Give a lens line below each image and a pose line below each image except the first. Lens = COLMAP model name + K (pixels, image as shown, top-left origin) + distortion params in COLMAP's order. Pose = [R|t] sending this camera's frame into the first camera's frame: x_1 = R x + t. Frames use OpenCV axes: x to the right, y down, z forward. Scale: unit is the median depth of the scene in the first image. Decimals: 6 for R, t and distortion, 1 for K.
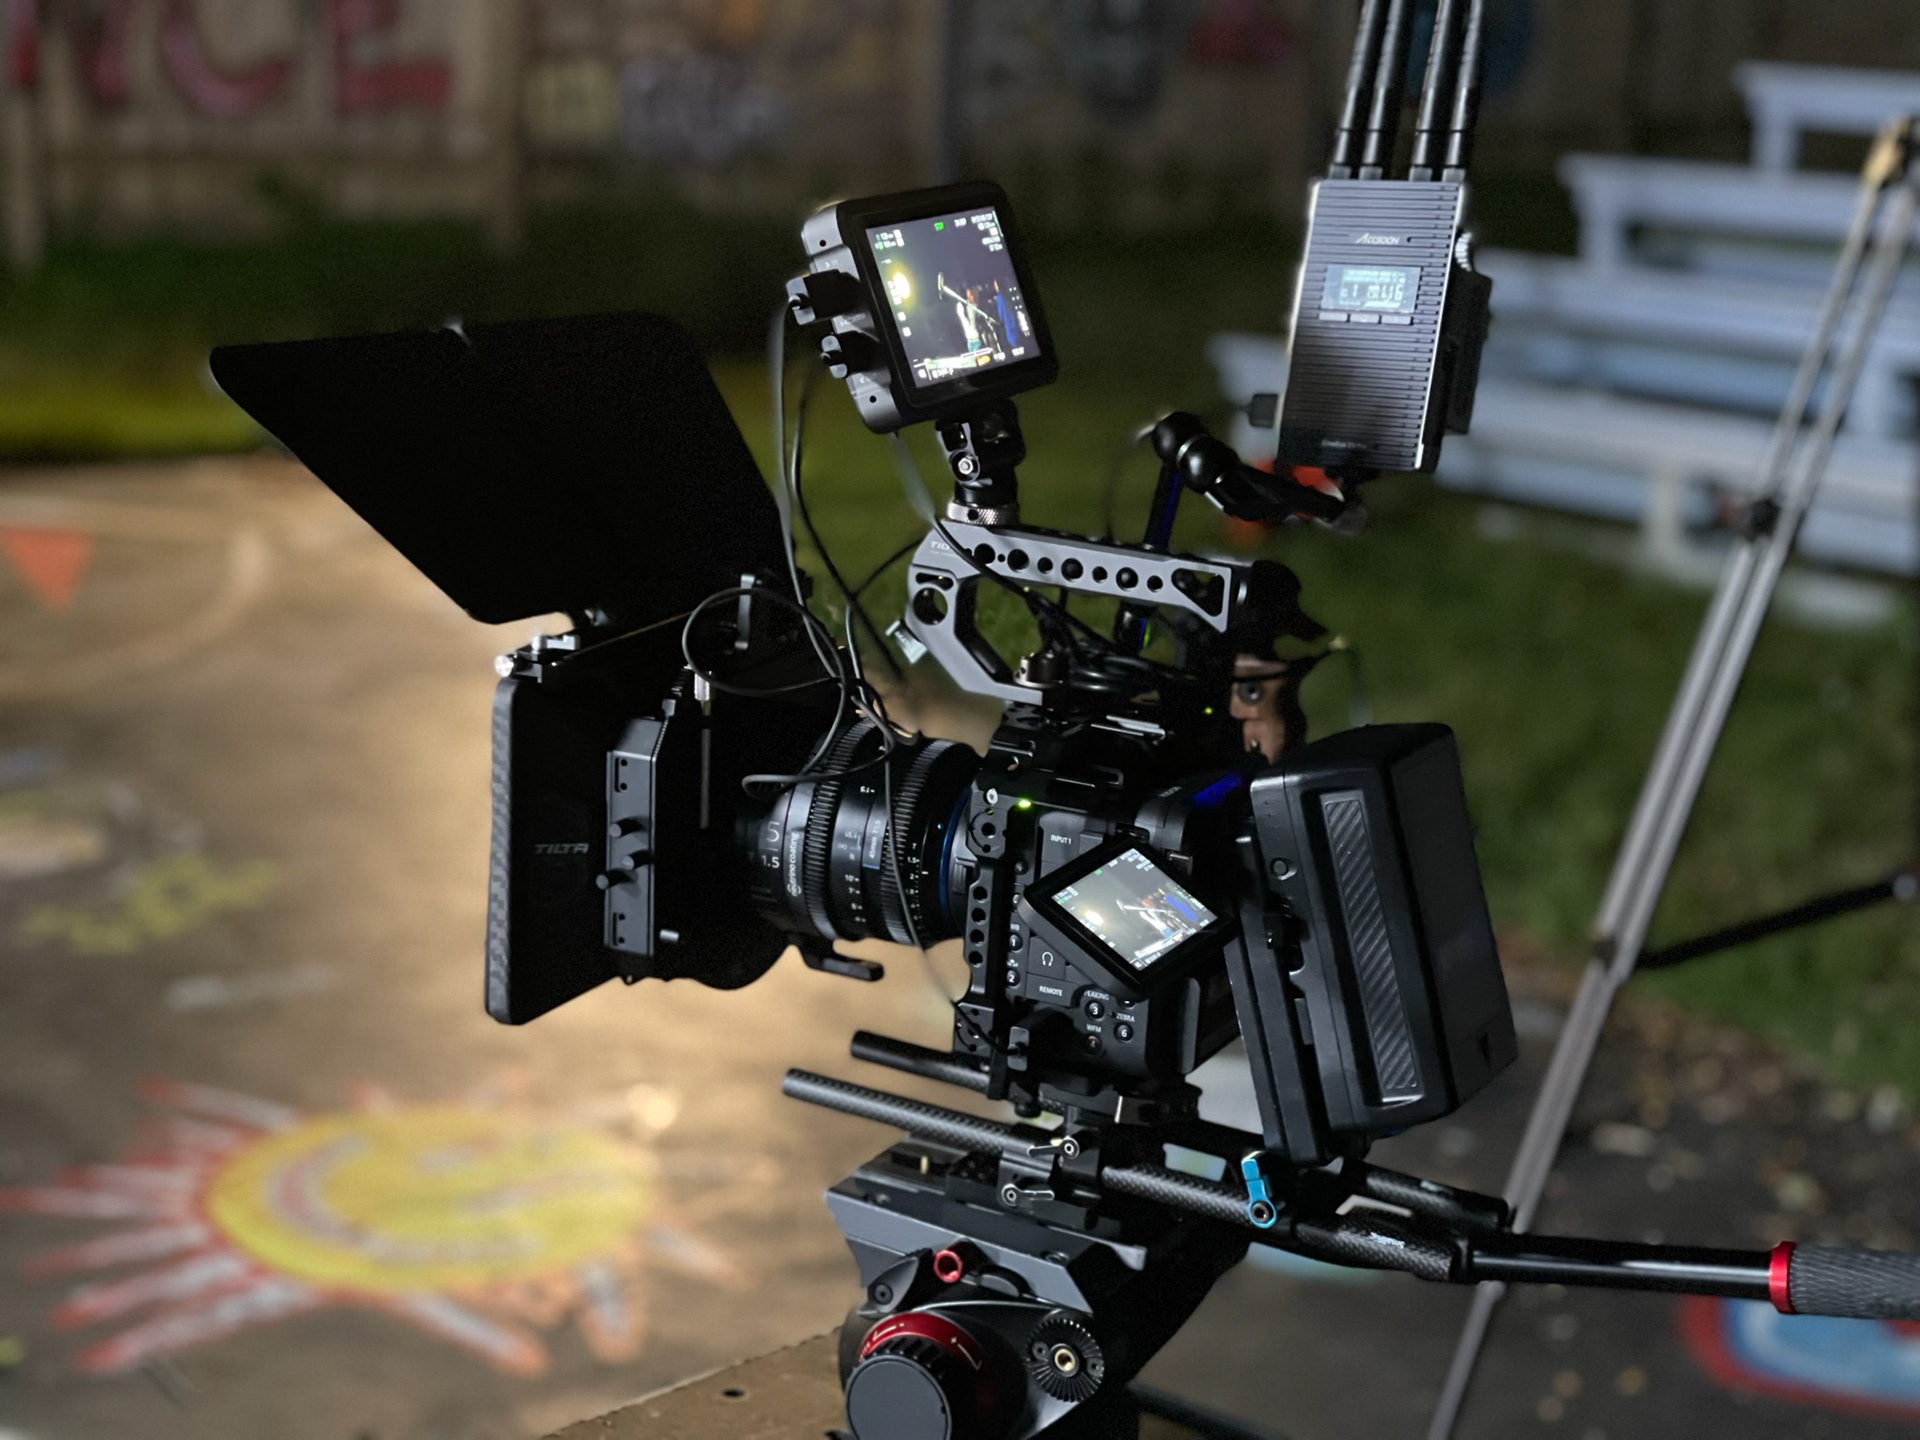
lens RADIAL K [[3537.7, 0, 966.5], [0, 3537.7, 724.9], [0, 0, 1]] dist [0.201069, 0.000000]
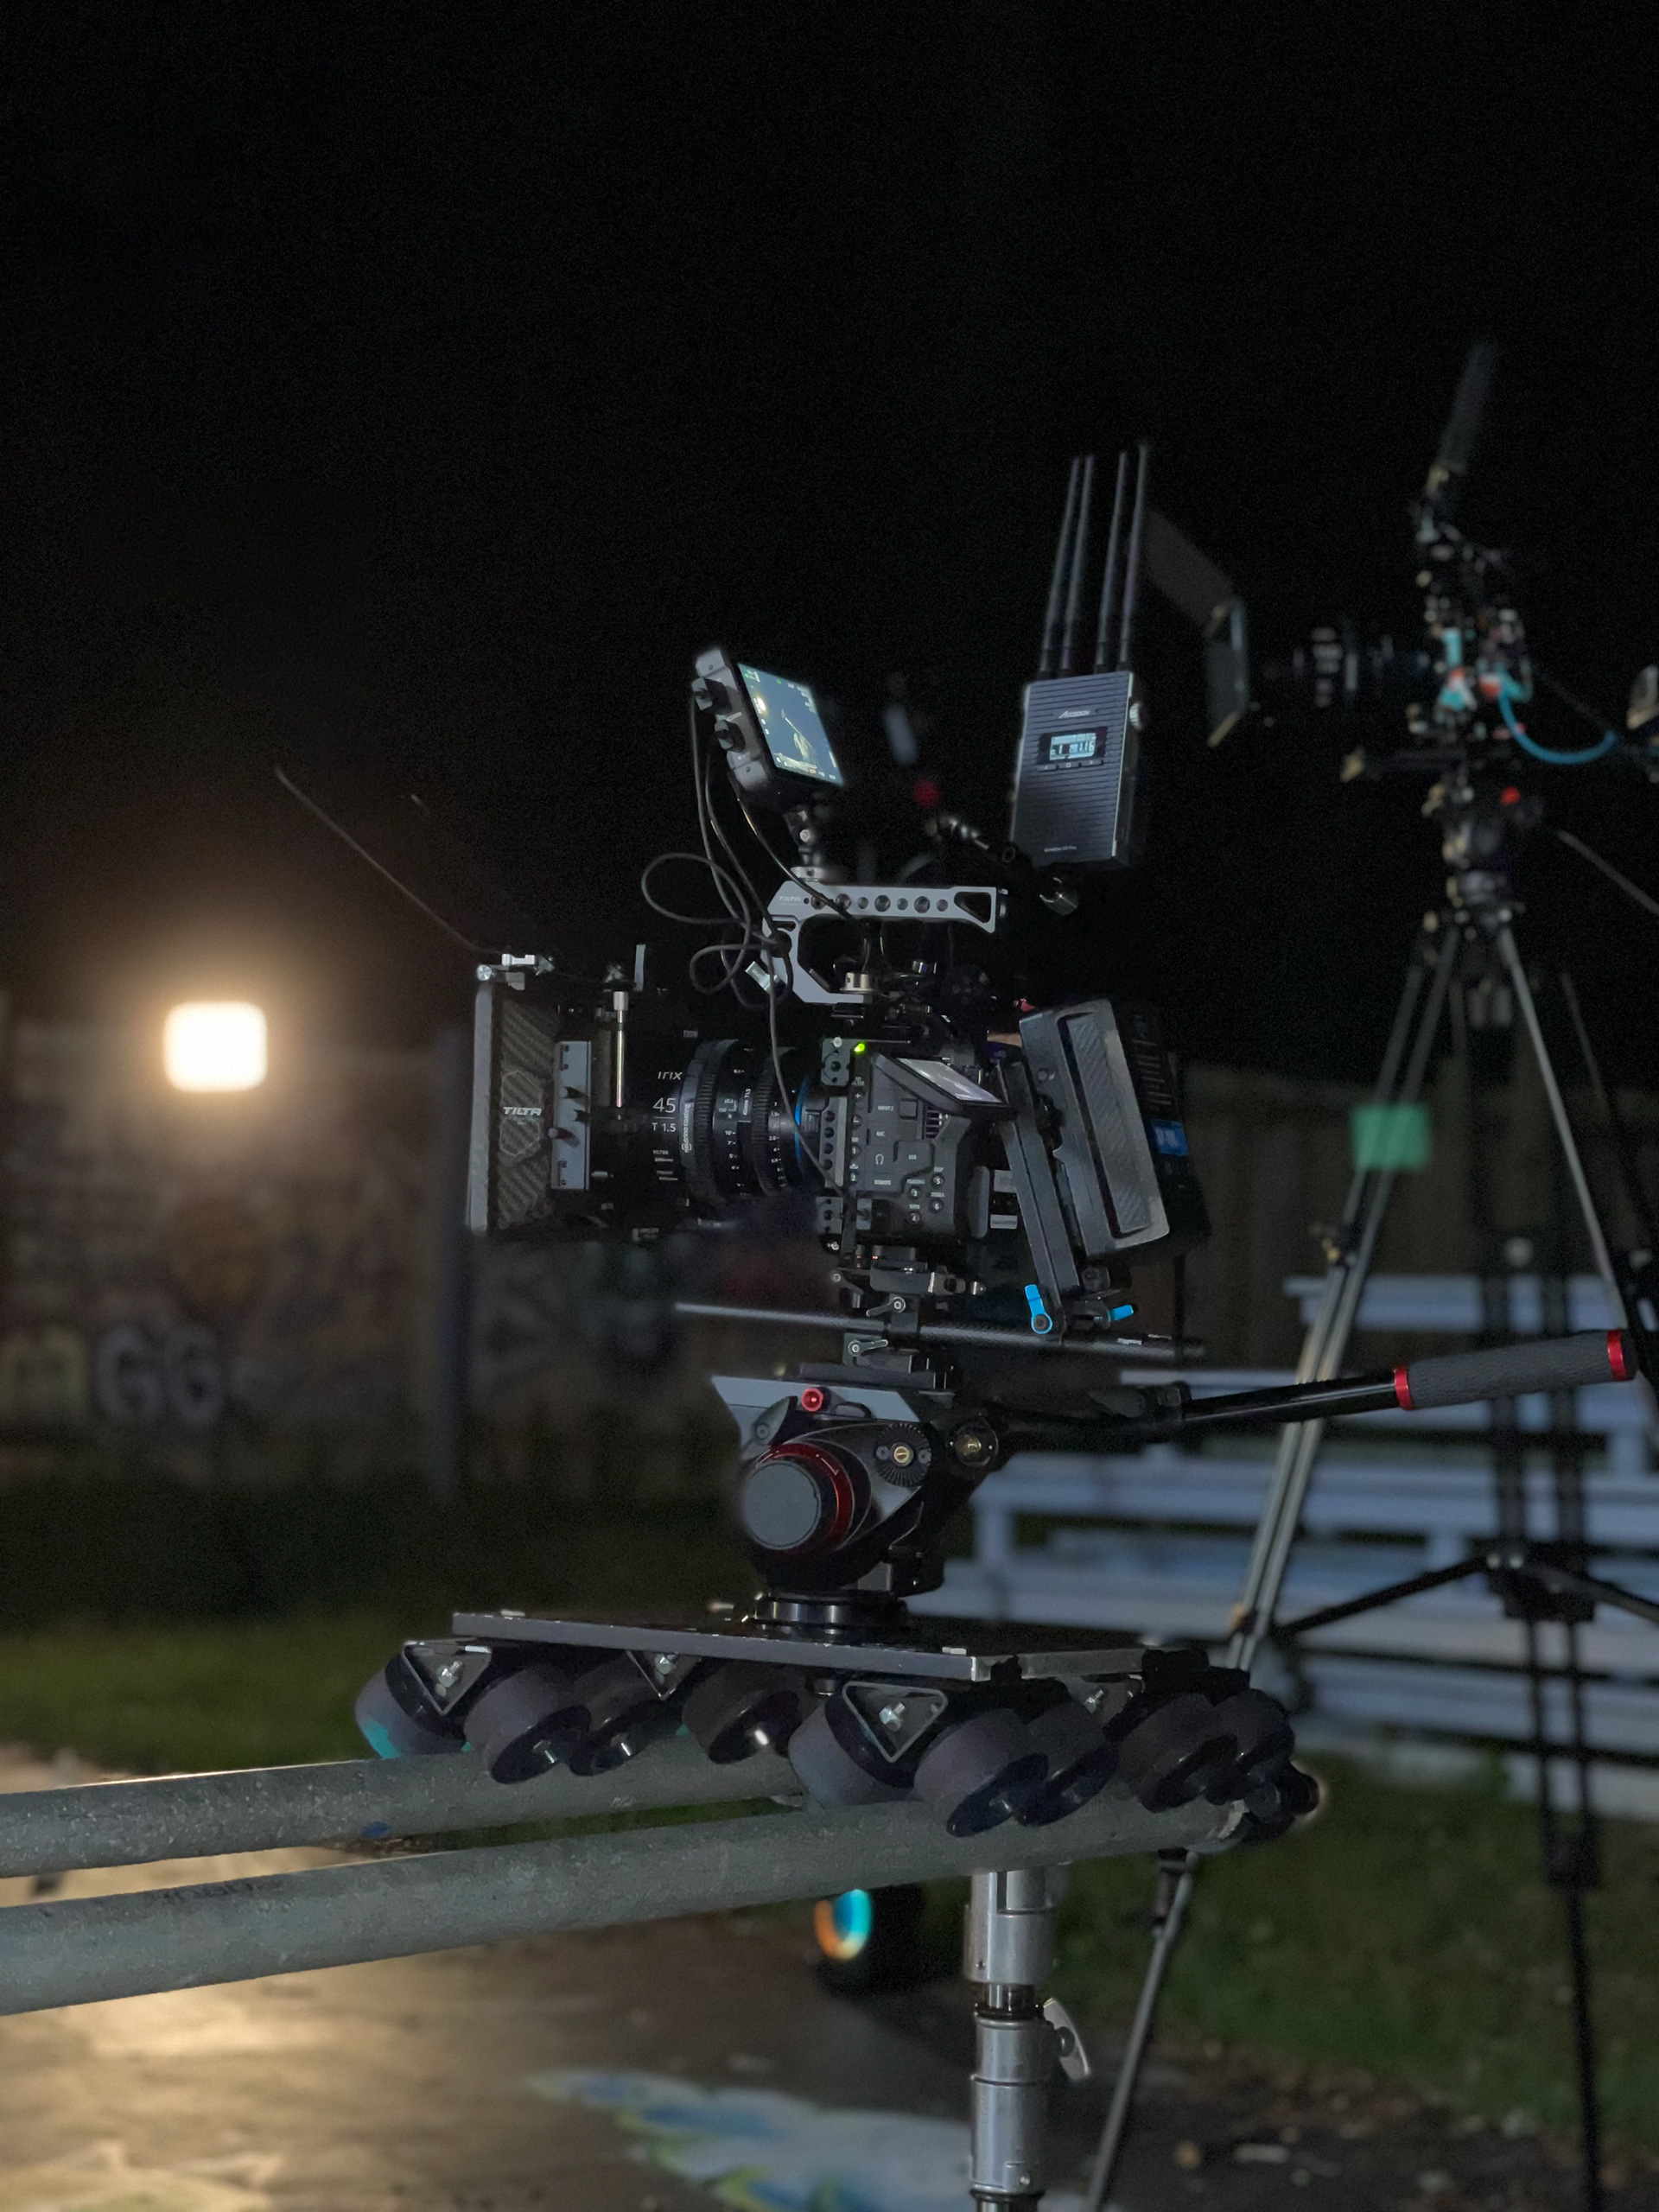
lens RADIAL K [[4075.8, 0, 825.1], [0, 4075.8, 1102.0], [0, 0, 1]] dist [0.201069, 0.000000]
pose [[0.994832, -0.015124, 0.100405, -0.156677], [0.041166, 0.964009, -0.262665, 0.455906], [-0.092819, 0.265441, 0.959649, -0.543933]]
